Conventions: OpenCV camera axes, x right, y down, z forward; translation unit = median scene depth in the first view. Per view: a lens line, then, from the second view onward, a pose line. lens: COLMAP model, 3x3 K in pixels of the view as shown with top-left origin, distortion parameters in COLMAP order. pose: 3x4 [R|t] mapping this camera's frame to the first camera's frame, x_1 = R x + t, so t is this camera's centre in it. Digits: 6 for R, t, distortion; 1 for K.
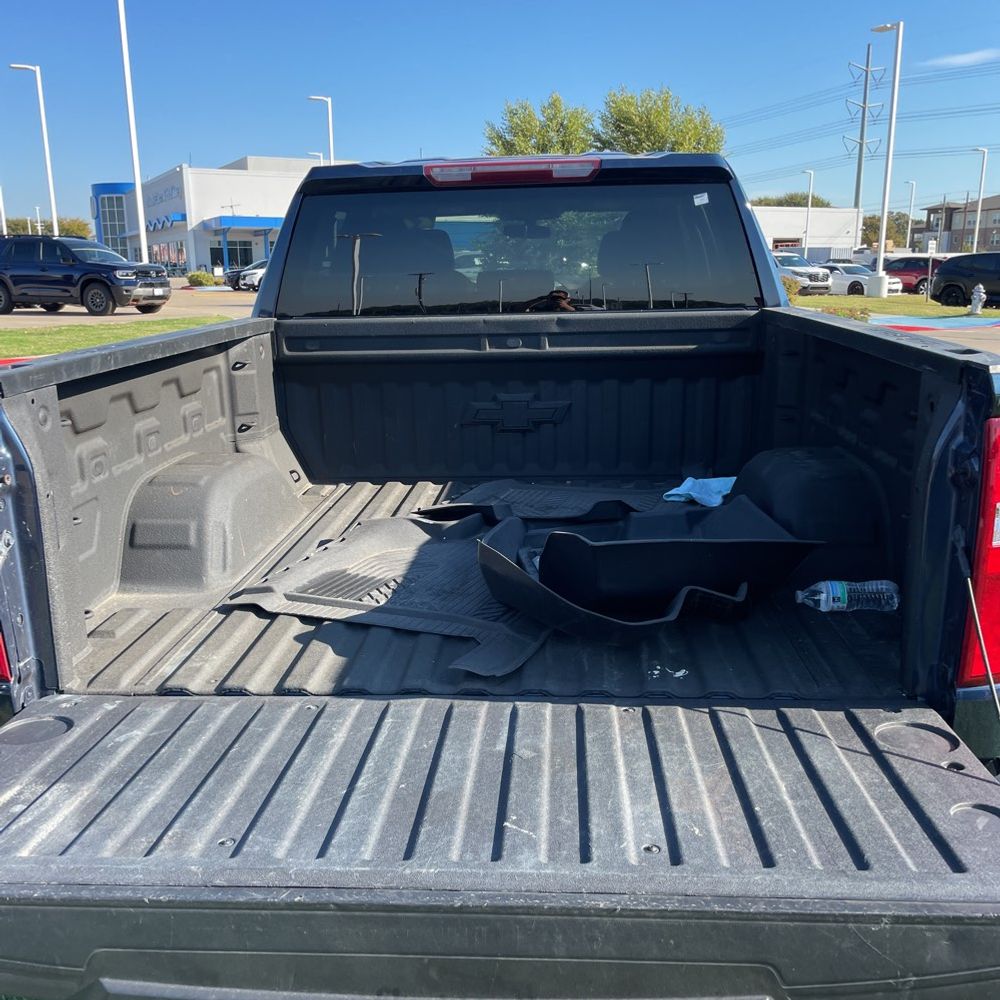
lens RADIAL K [[1019.1, 0, 495.7], [0, 1019.1, 508.2], [0, 0, 1]] dist [0.042822, 0.000000]
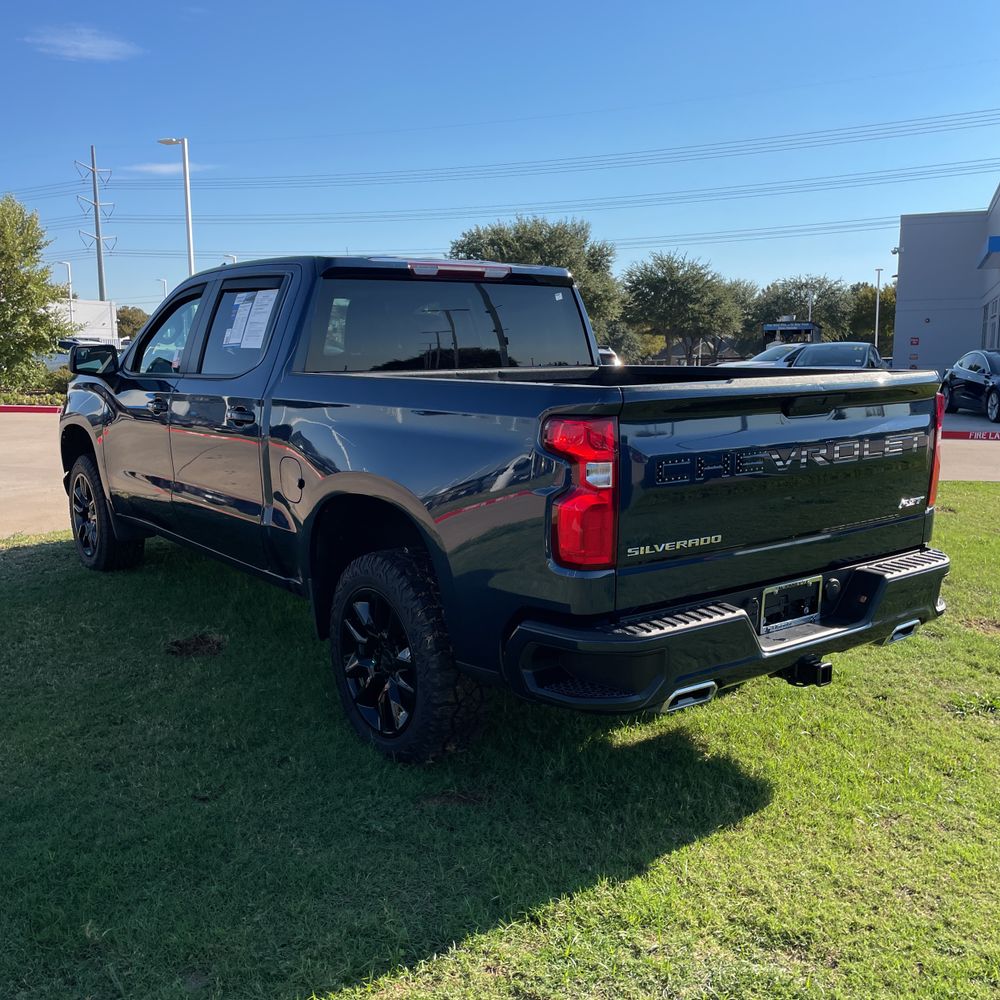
lens RADIAL K [[1019.1, 0, 504.5], [0, 1019.1, 506.1], [0, 0, 1]] dist [0.042822, 0.000000]
pose [[0.759664, -0.087793, 0.644362, -0.057424], [0.144292, 0.988903, -0.035375, 0.003510], [-0.634106, 0.119849, 0.763902, -0.005498]]
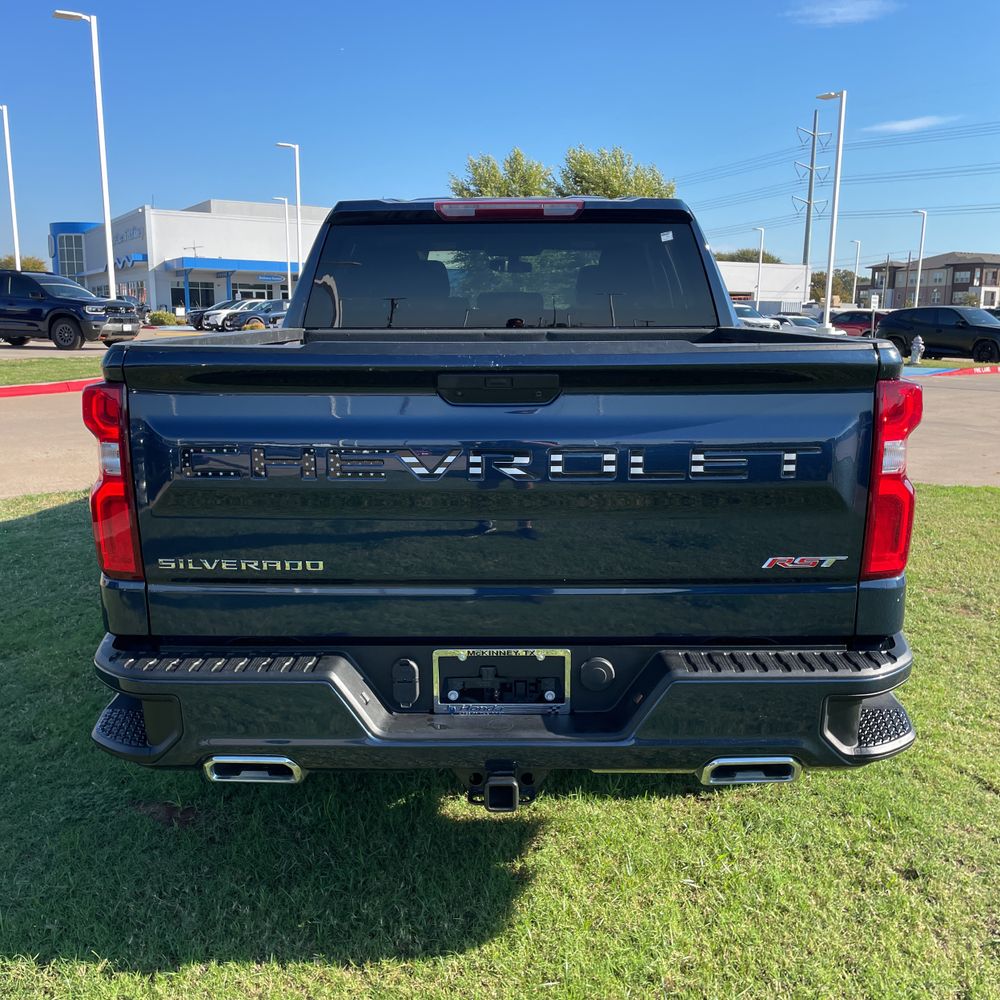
lens RADIAL K [[1019.1, 0, 505.6], [0, 1019.1, 506.9], [0, 0, 1]] dist [0.042822, 0.000000]
pose [[0.998631, 0.010252, 0.051300, -0.002973], [-0.007895, 0.998913, -0.045933, 0.004547], [-0.051715, 0.045465, 0.997626, -0.010814]]
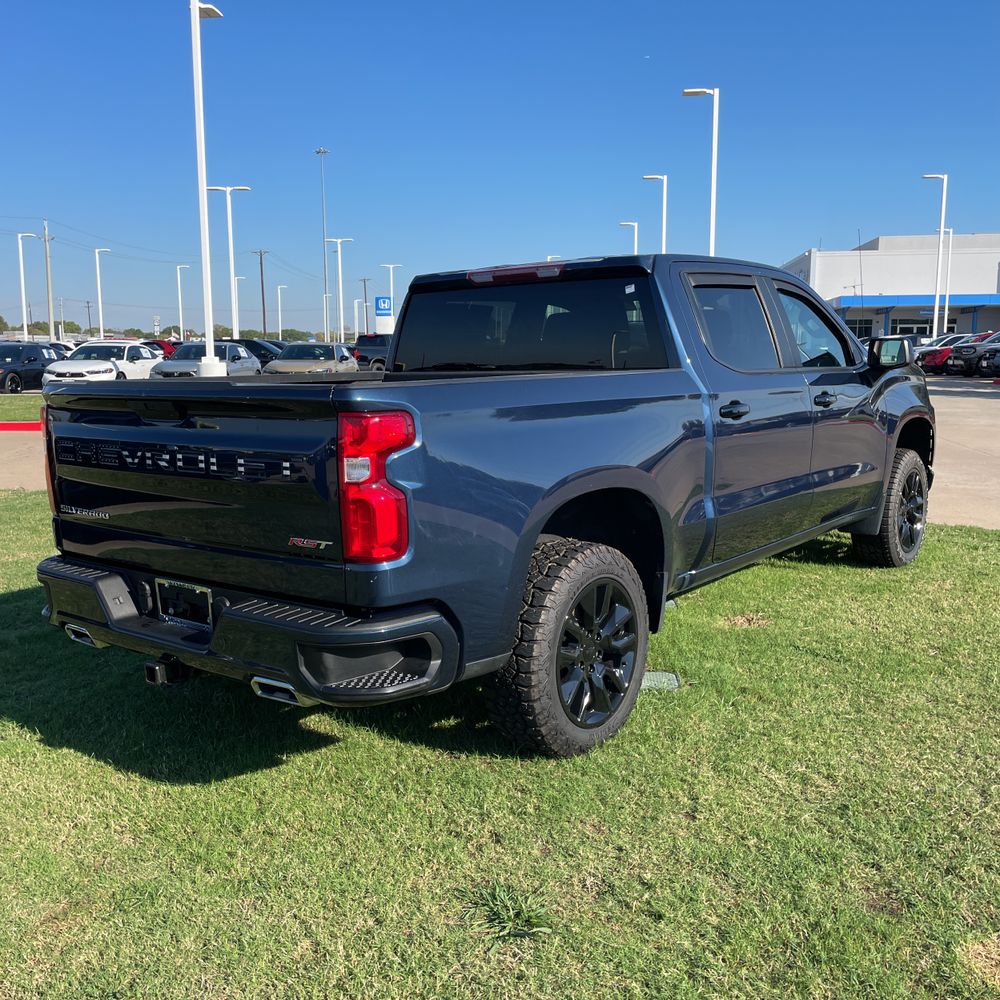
lens RADIAL K [[1019.1, 0, 491.4], [0, 1019.1, 499.0], [0, 0, 1]] dist [0.042822, 0.000000]
pose [[0.823801, 0.088187, -0.559978, 0.053701], [-0.134163, 0.990092, -0.041448, 0.003301], [0.550775, 0.109273, 0.827470, -0.011582]]
